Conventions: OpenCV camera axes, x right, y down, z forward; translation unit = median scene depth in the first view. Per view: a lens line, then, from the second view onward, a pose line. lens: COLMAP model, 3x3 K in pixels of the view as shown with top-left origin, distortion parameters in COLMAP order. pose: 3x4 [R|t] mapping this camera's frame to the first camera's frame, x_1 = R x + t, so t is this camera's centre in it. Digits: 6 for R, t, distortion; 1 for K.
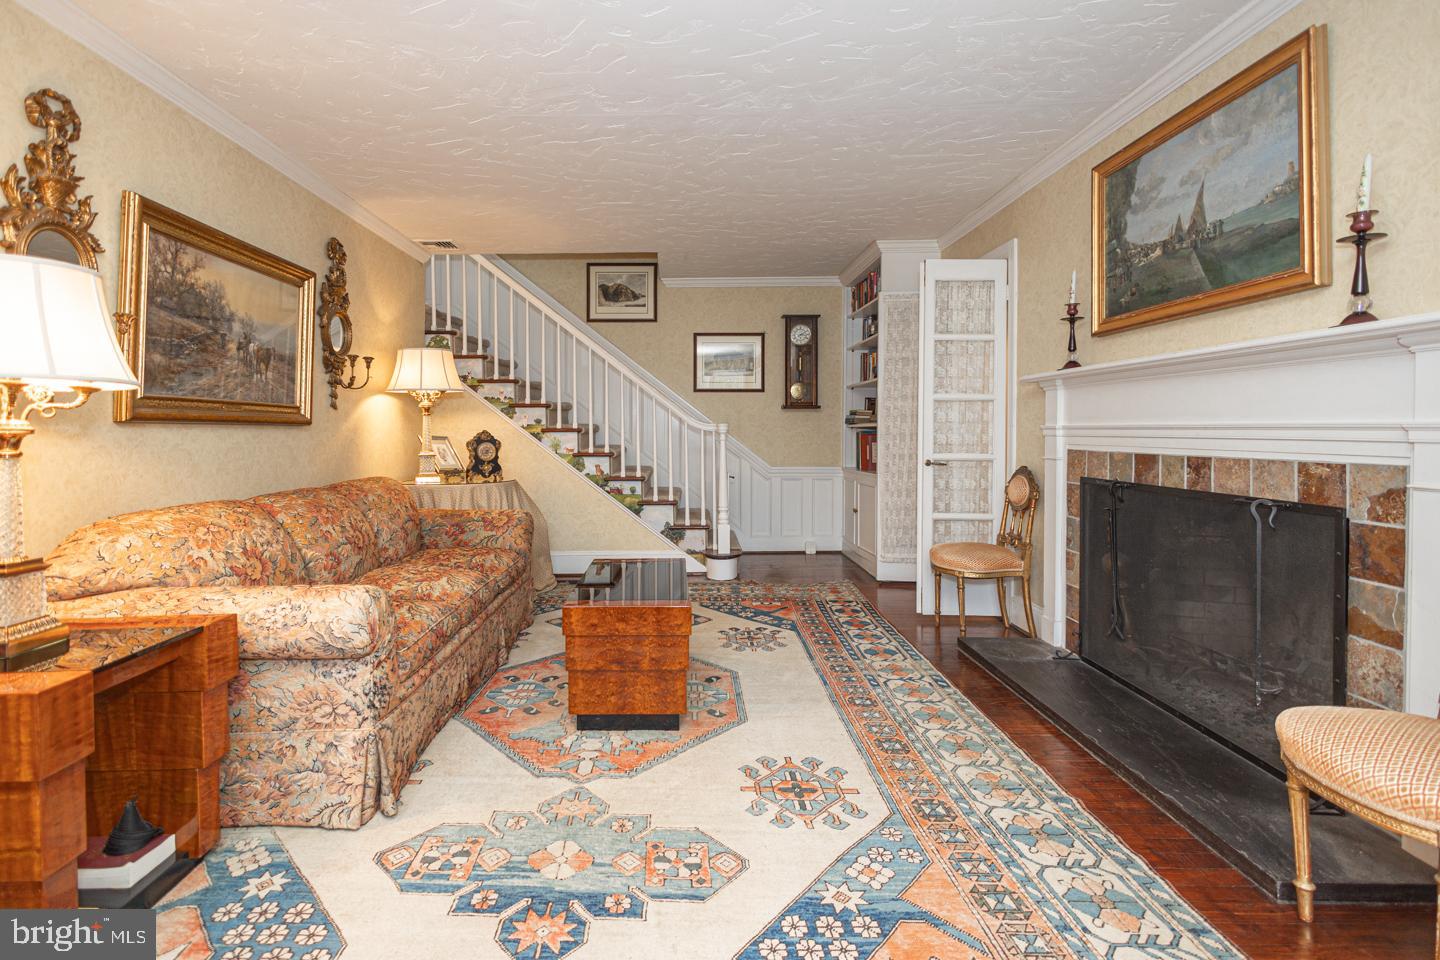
lens RADIAL K [[700.4, 0, 630.2], [0, 700.4, 419.0], [0, 0, 1]] dist [0.005688, -0.001846]
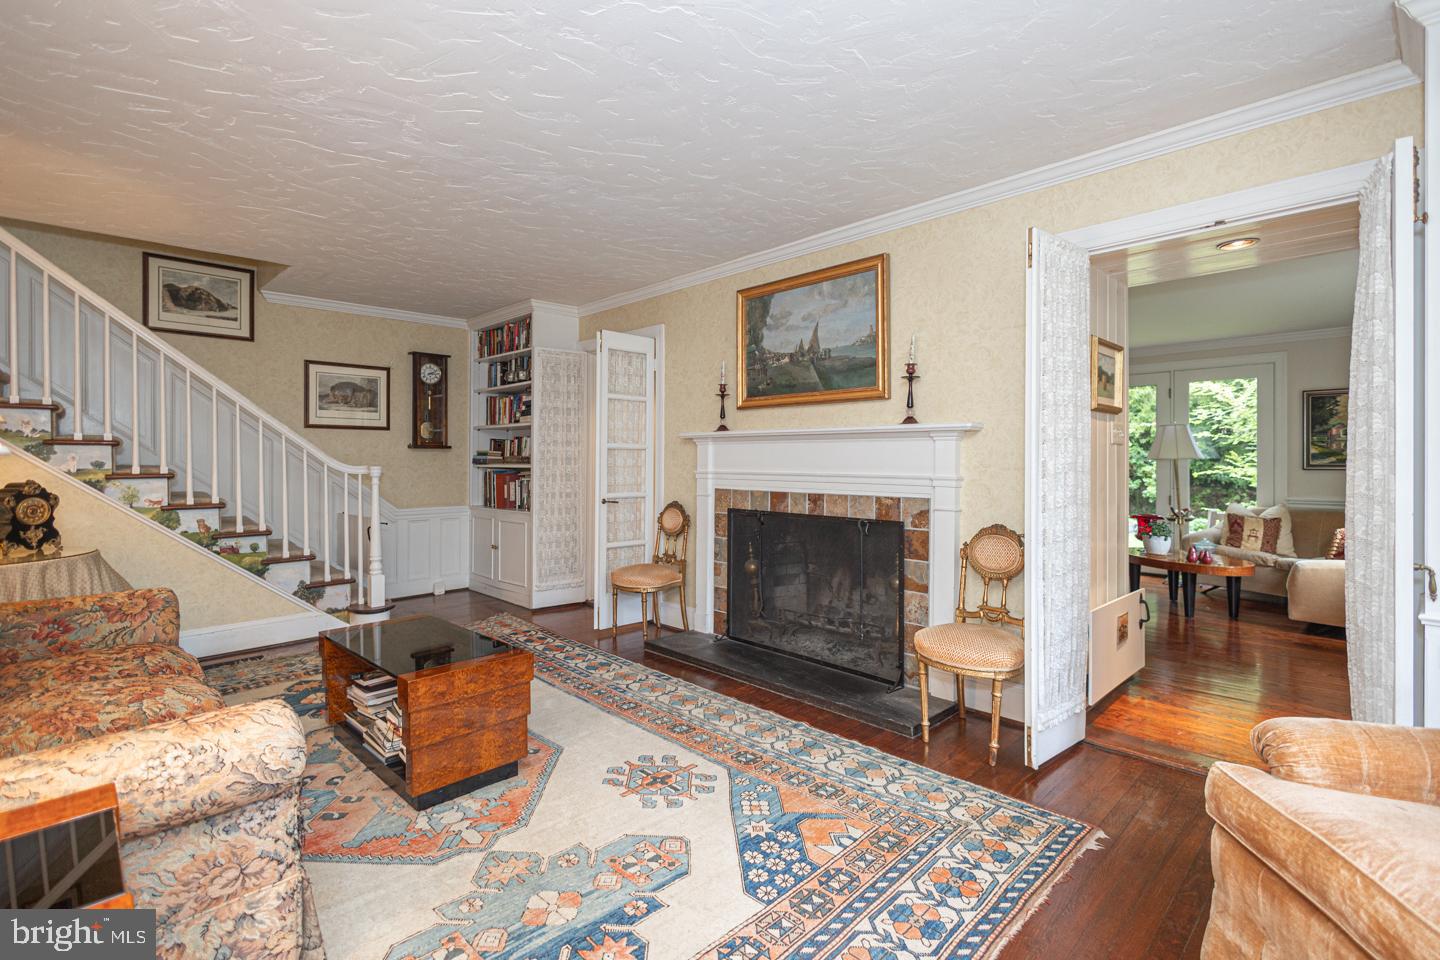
lens RADIAL K [[700.4, 0, 721.7], [0, 700.4, 444.4], [0, 0, 1]] dist [0.005688, -0.001846]
pose [[0.679506, 0.015002, 0.733516, -0.473337], [-0.011927, 0.999885, -0.009400, -0.038377], [-0.733573, -0.002361, 0.679607, 0.069319]]
